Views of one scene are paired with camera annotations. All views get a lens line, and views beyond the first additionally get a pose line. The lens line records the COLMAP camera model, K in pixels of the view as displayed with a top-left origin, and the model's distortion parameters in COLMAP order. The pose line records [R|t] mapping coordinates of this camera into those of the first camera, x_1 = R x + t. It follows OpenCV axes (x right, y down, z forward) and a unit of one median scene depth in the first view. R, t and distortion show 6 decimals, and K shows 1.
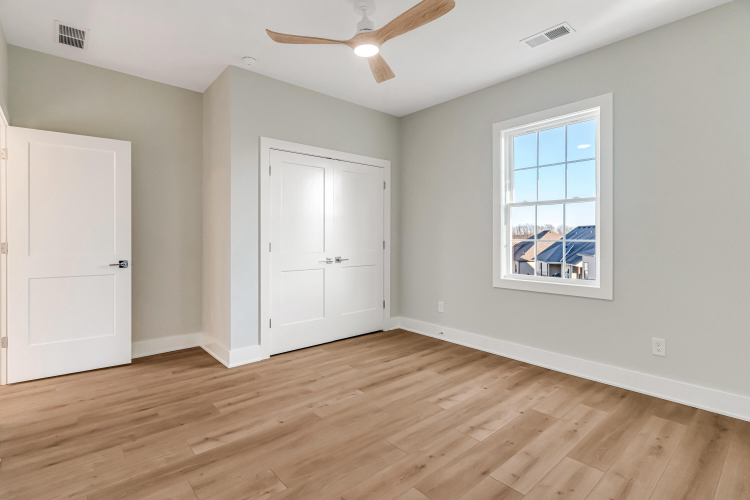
lens RADIAL K [[366.3, 0, 368.7], [0, 366.3, 238.1], [0, 0, 1]] dist [0.005585, 0.000548]
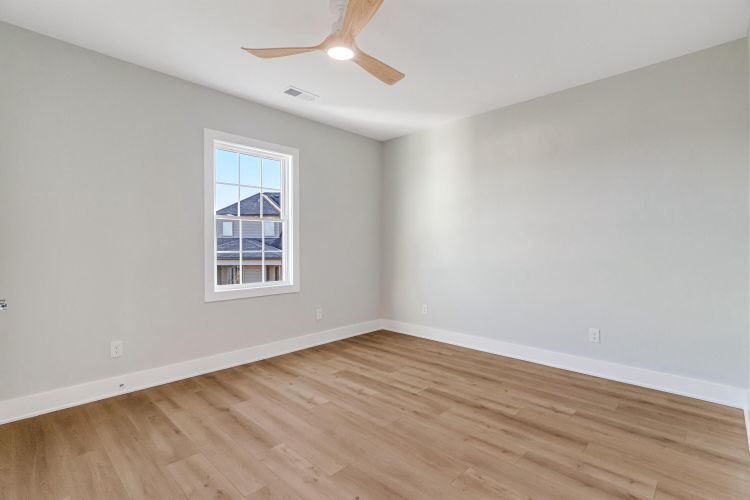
lens RADIAL K [[366.3, 0, 370.2], [0, 366.3, 250.9], [0, 0, 1]] dist [0.005585, 0.000548]
pose [[-0.101407, -0.013948, 0.994747, -0.833096], [0.004221, 0.999887, 0.014451, -0.013900], [-0.994836, 0.005664, -0.101336, 0.887108]]
